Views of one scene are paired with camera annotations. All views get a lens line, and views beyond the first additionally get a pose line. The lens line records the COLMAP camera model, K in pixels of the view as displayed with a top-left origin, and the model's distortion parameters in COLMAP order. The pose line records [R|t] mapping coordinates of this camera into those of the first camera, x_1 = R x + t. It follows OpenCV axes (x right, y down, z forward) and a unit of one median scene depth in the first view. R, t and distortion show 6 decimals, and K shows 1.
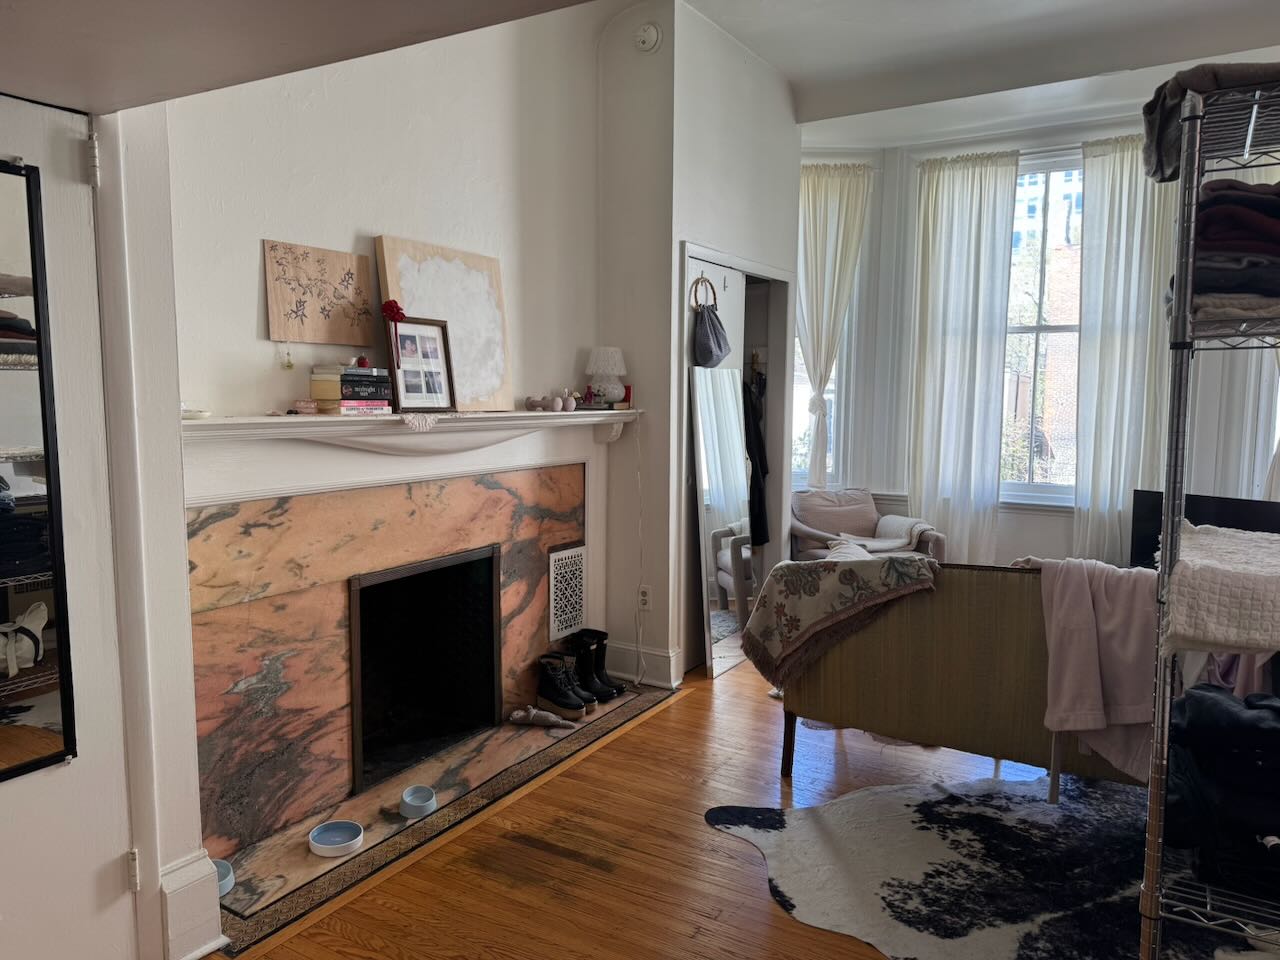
lens RADIAL K [[900.6, 0, 644.1], [0, 900.6, 483.8], [0, 0, 1]] dist [0.116528, -0.176385]
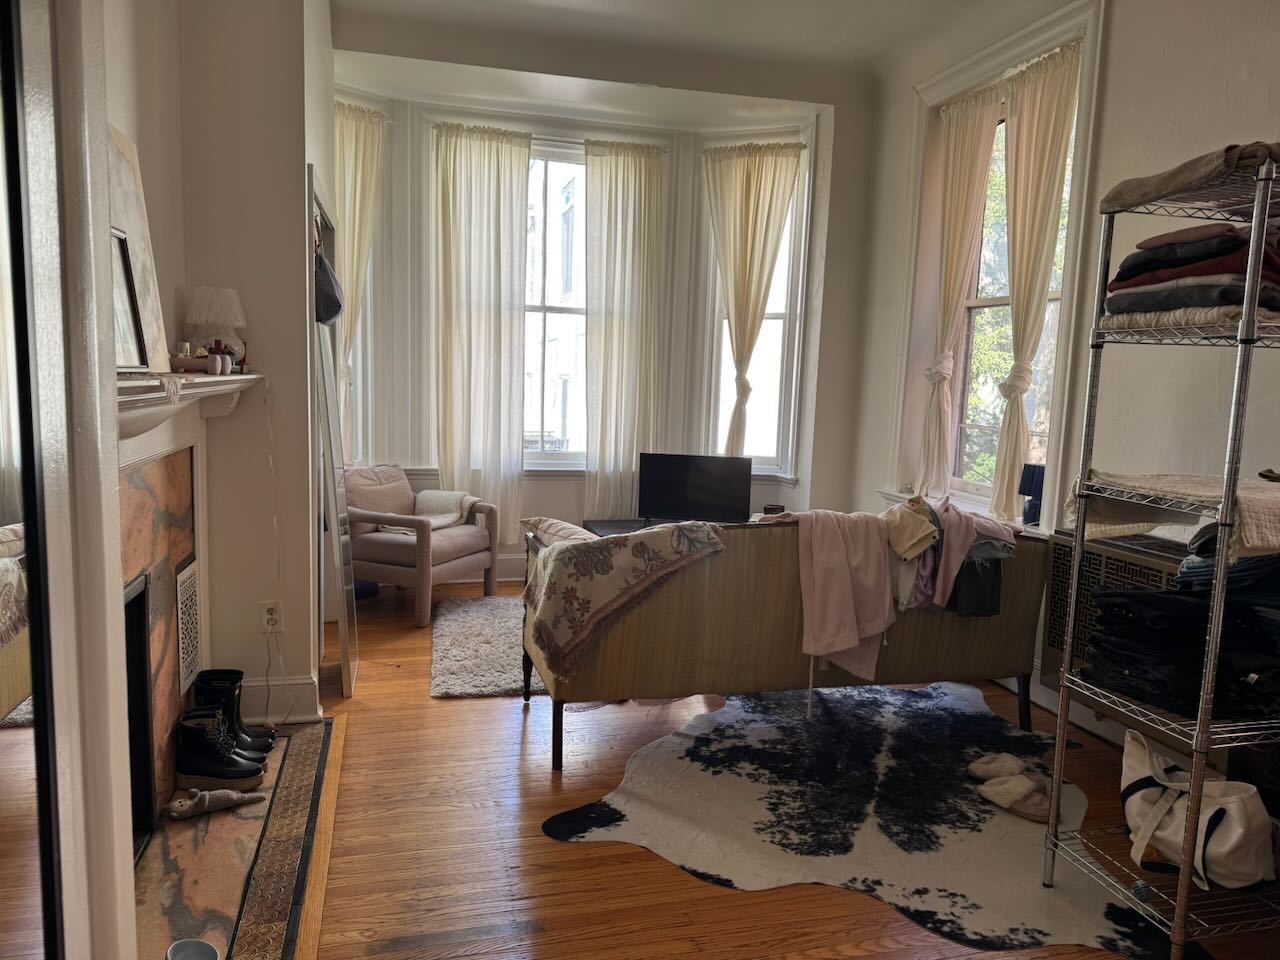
lens RADIAL K [[900.6, 0, 644.1], [0, 900.6, 483.8], [0, 0, 1]] dist [0.116528, -0.176385]
pose [[0.692875, -0.067252, 0.717915, -0.428537], [0.044003, 0.997729, 0.050996, -0.017960], [-0.719714, -0.003744, 0.694260, 0.275428]]
